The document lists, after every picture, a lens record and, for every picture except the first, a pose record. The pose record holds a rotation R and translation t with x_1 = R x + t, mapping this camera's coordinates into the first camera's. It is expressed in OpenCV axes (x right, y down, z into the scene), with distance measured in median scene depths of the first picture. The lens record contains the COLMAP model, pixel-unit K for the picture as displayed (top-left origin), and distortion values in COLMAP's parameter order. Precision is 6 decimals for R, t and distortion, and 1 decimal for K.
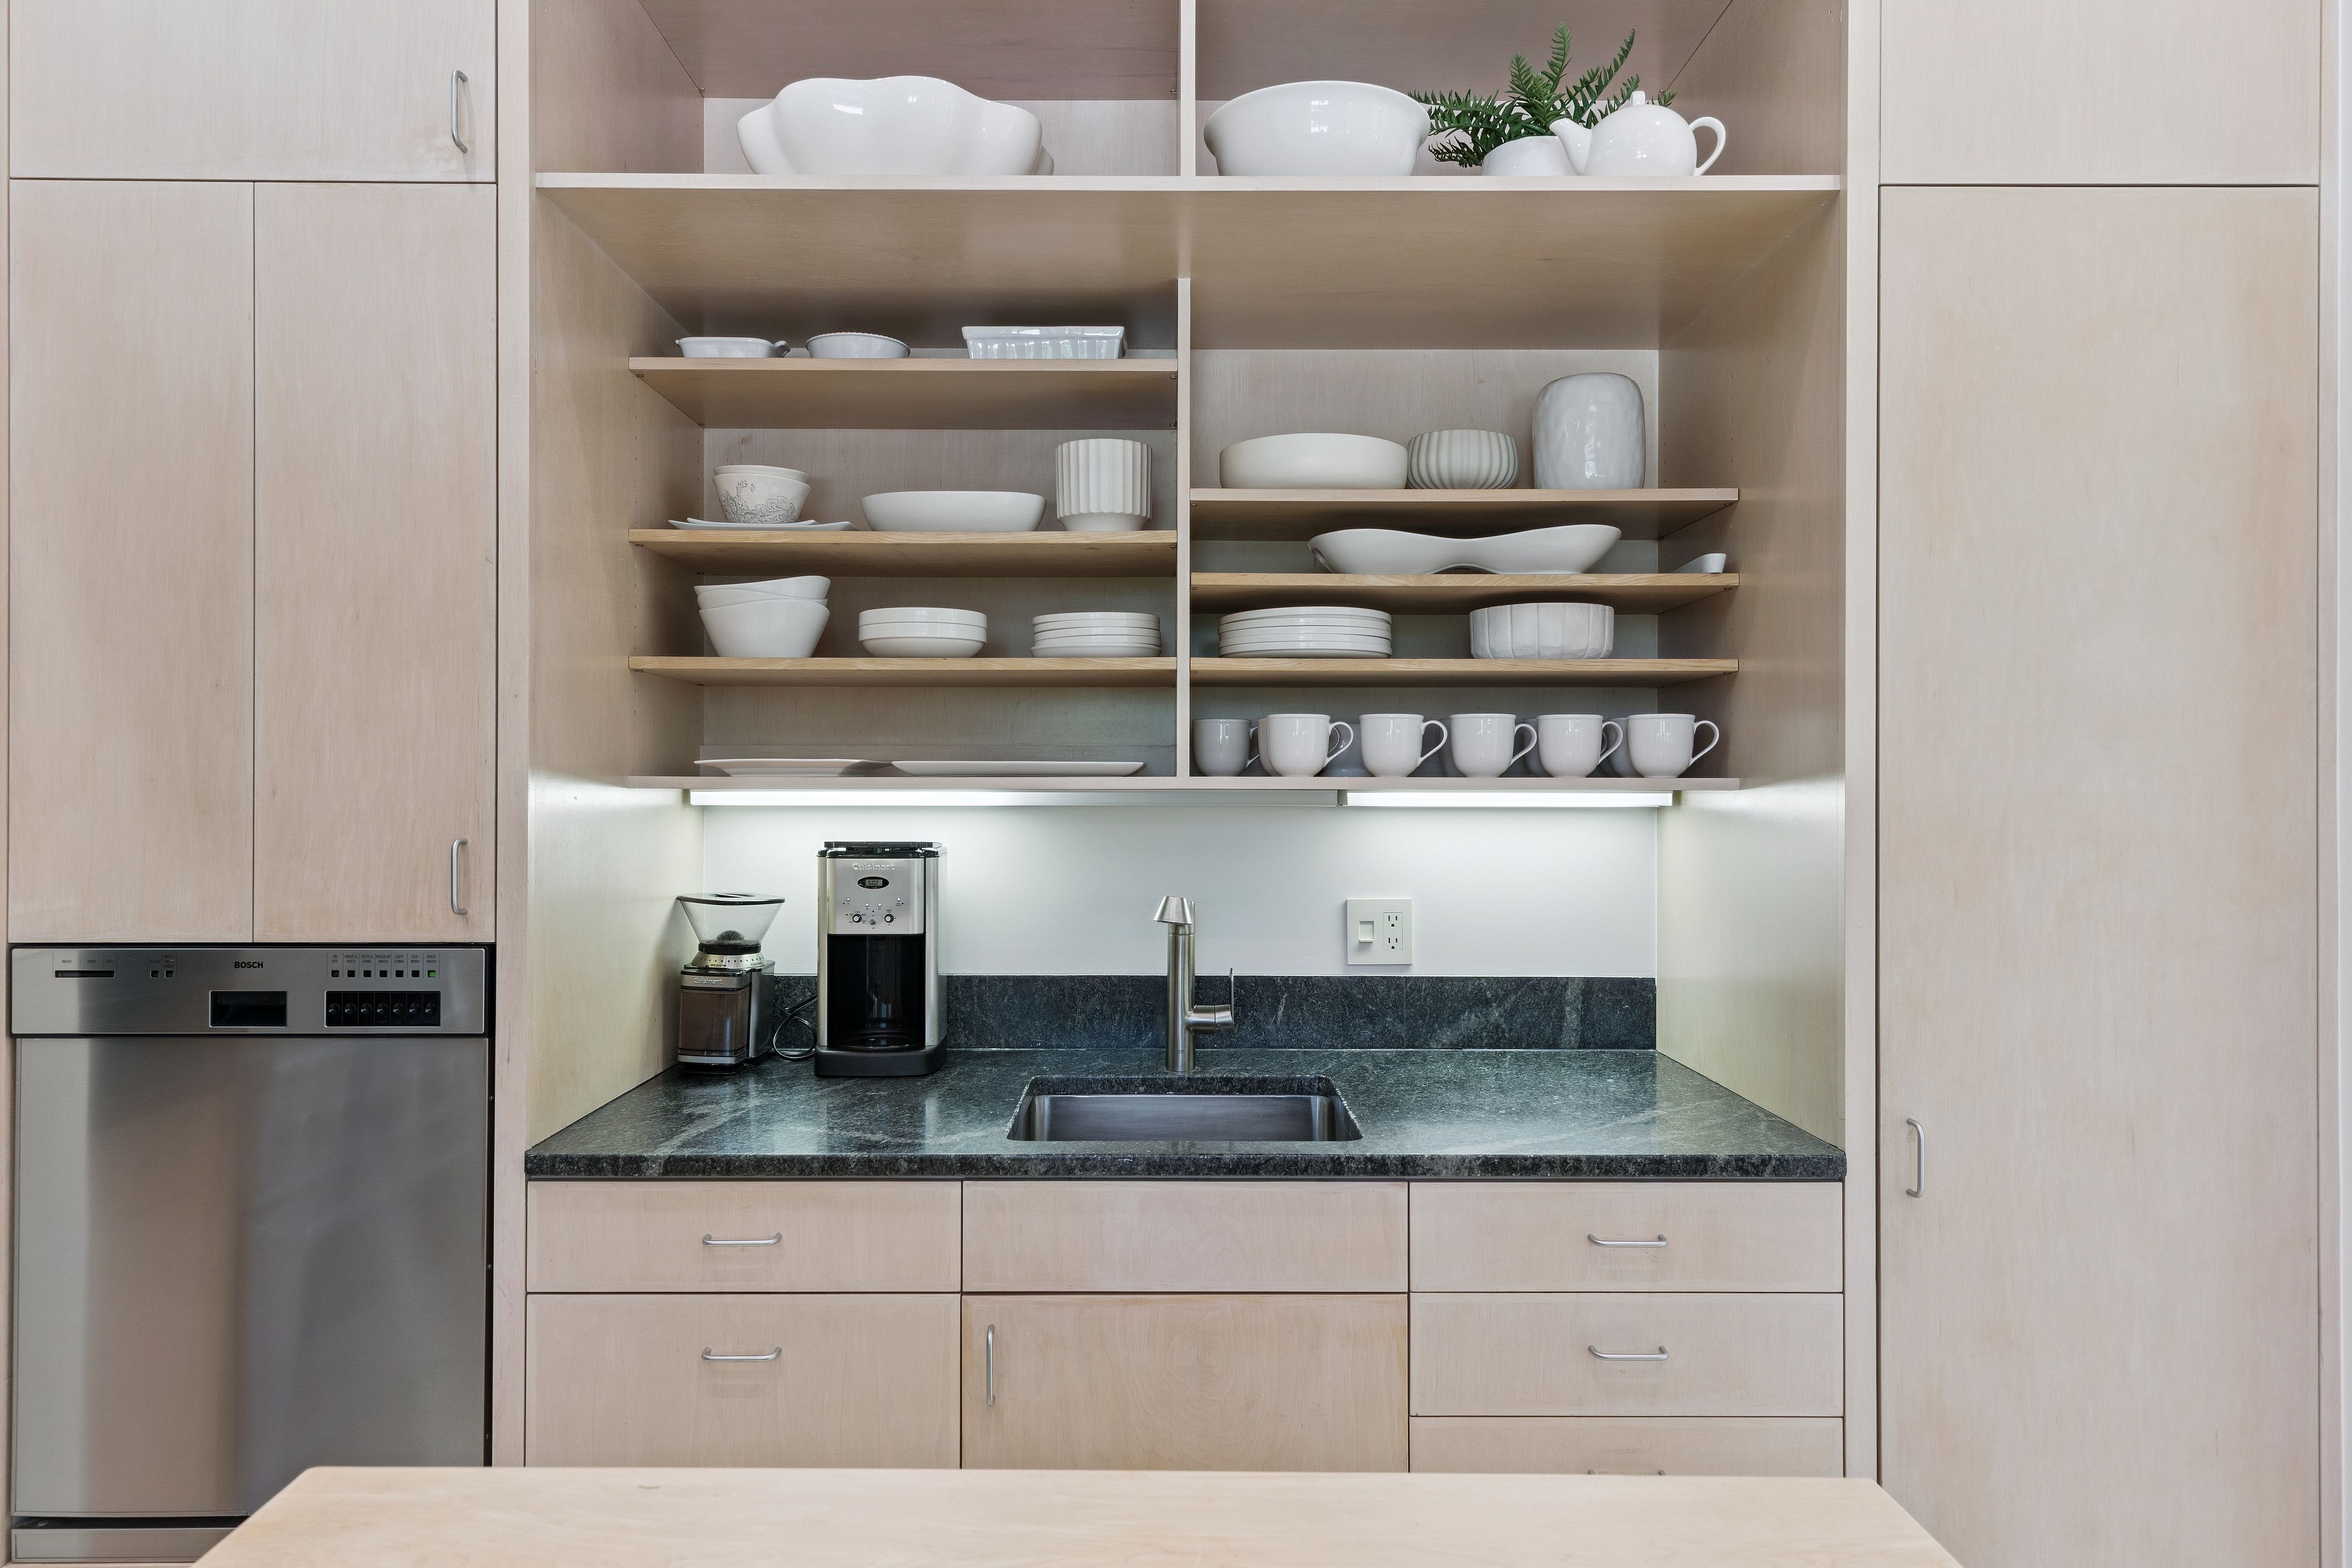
lens RADIAL K [[1545.6, 0, 1170.4], [0, 1545.6, 780.5], [0, 0, 1]] dist [0.012017, -0.005301]
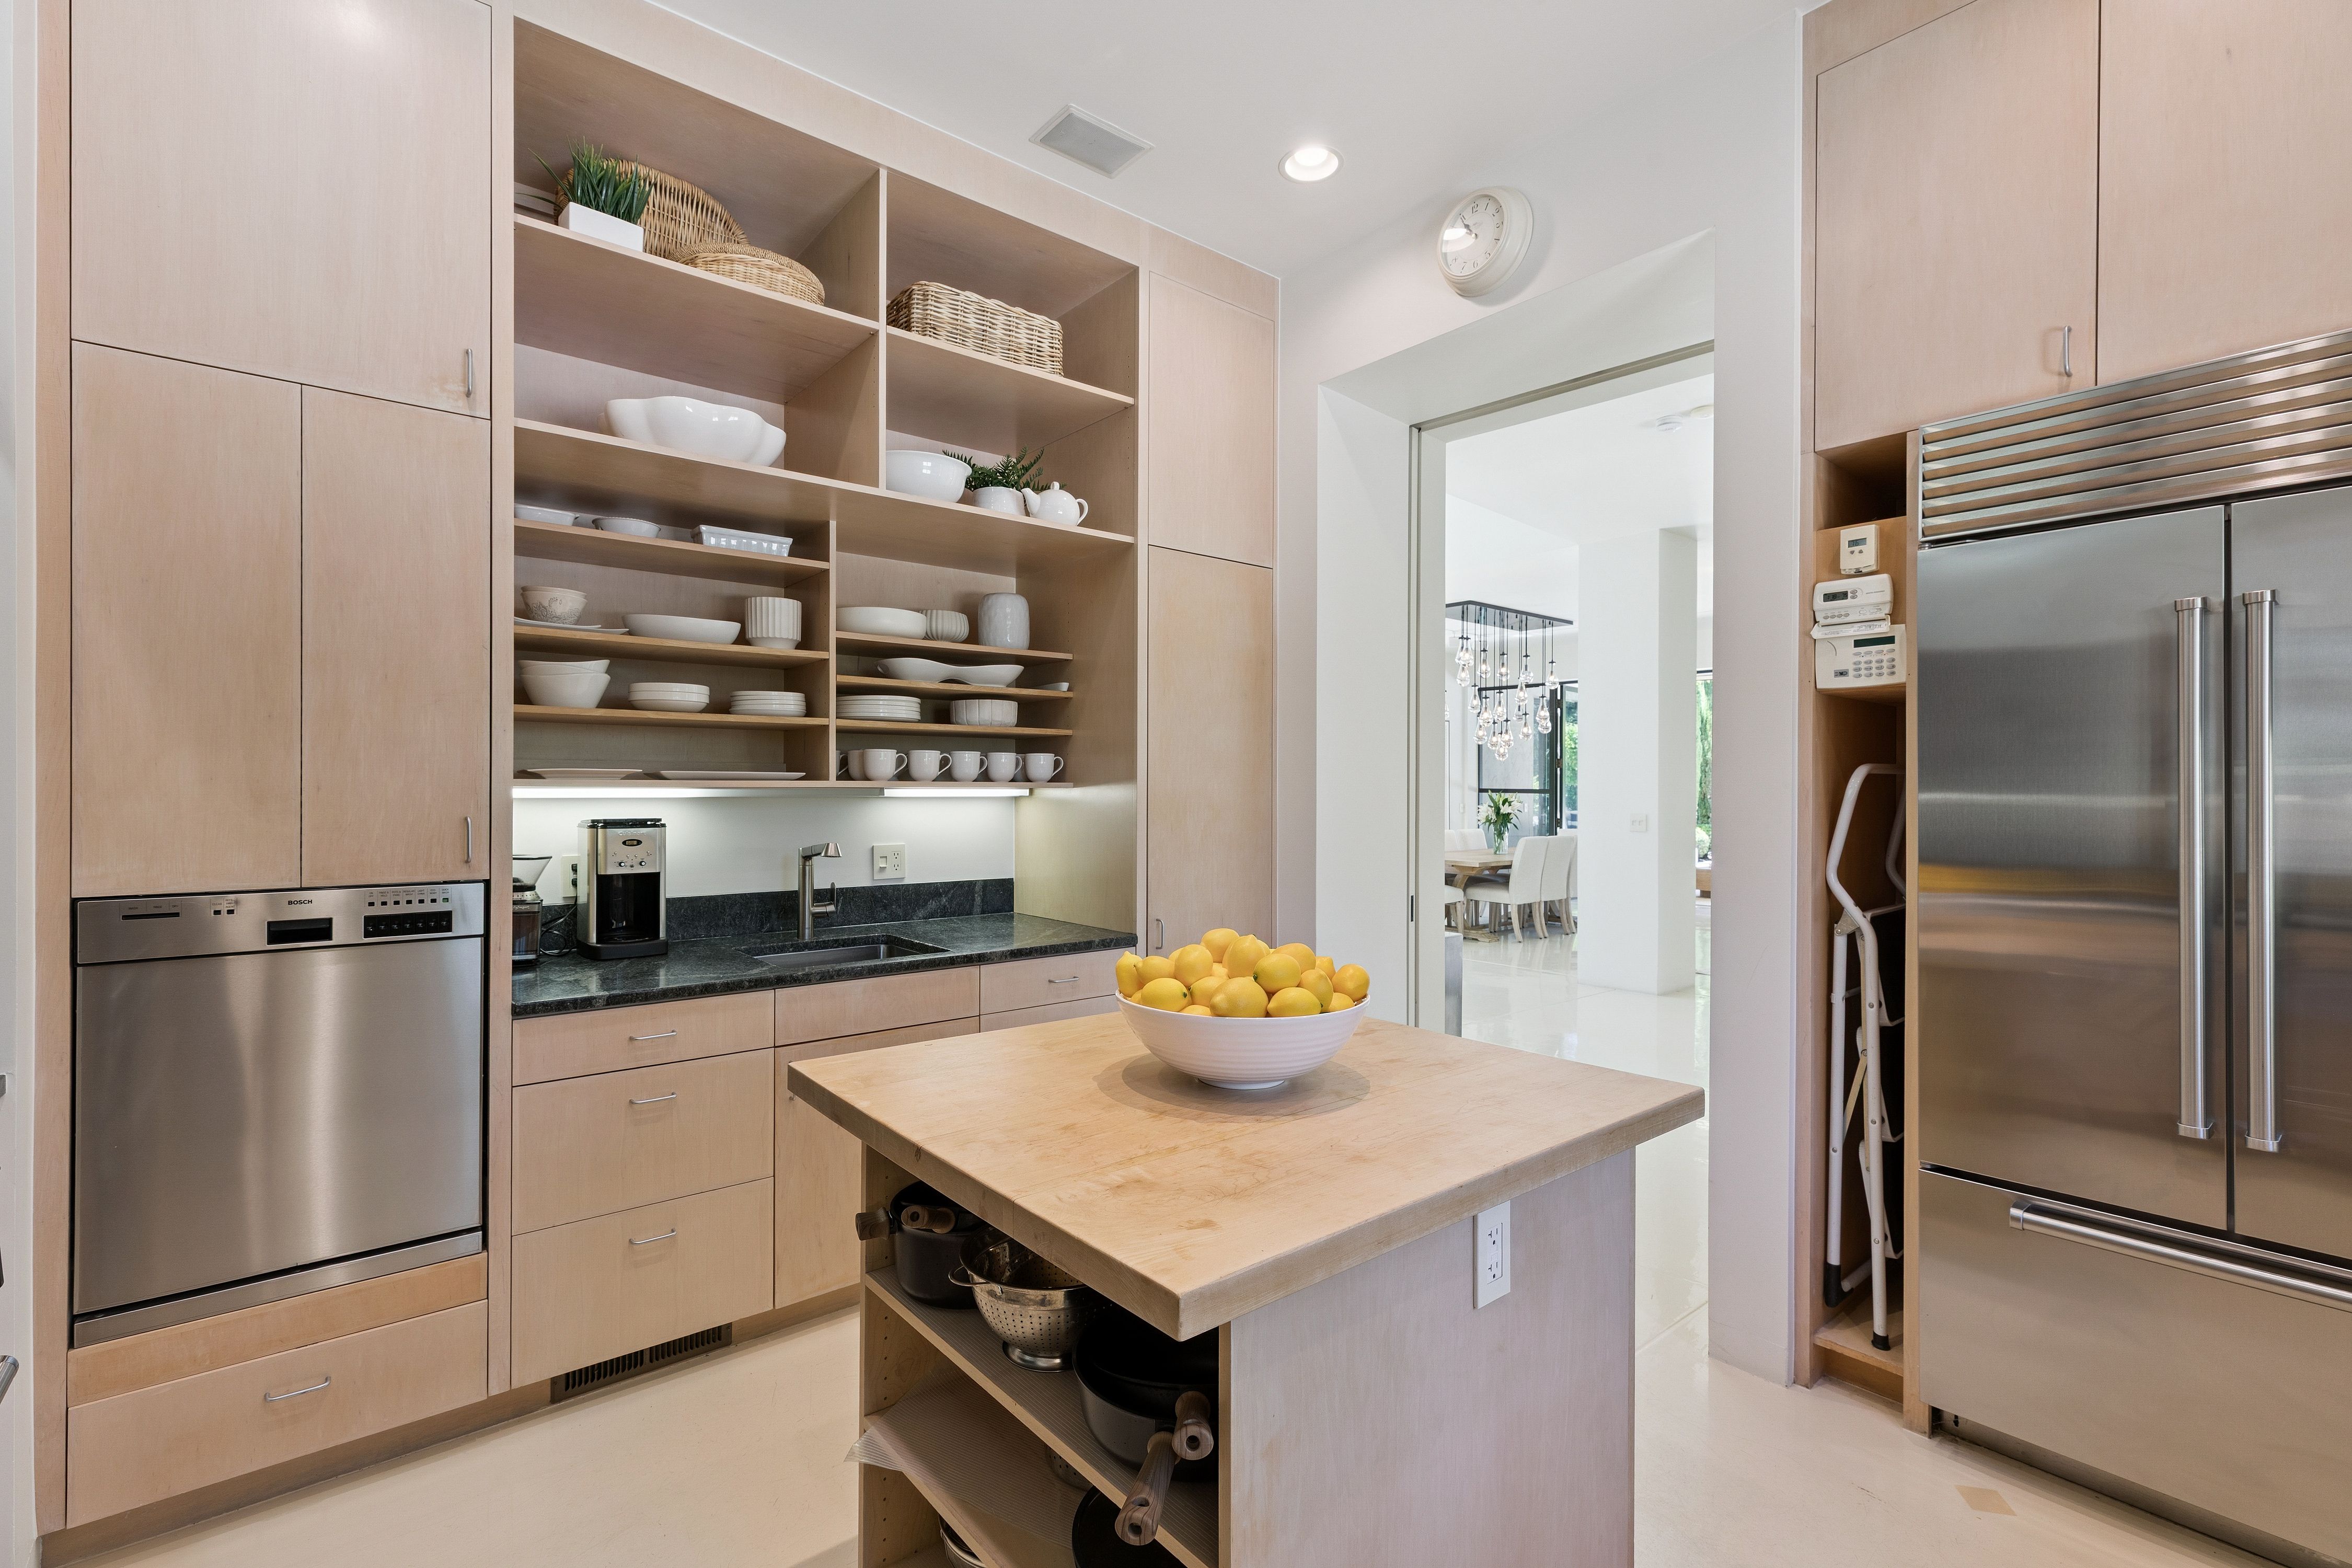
lens RADIAL K [[1060.8, 0, 1174.8], [0, 1060.8, 785.7], [0, 0, 1]] dist [0.007159, -0.000790]
pose [[0.771556, 0.001697, 0.636159, -0.487265], [-0.001095, 0.999999, -0.001340, 0.004764], [-0.636160, 0.000337, 0.771557, -0.280184]]
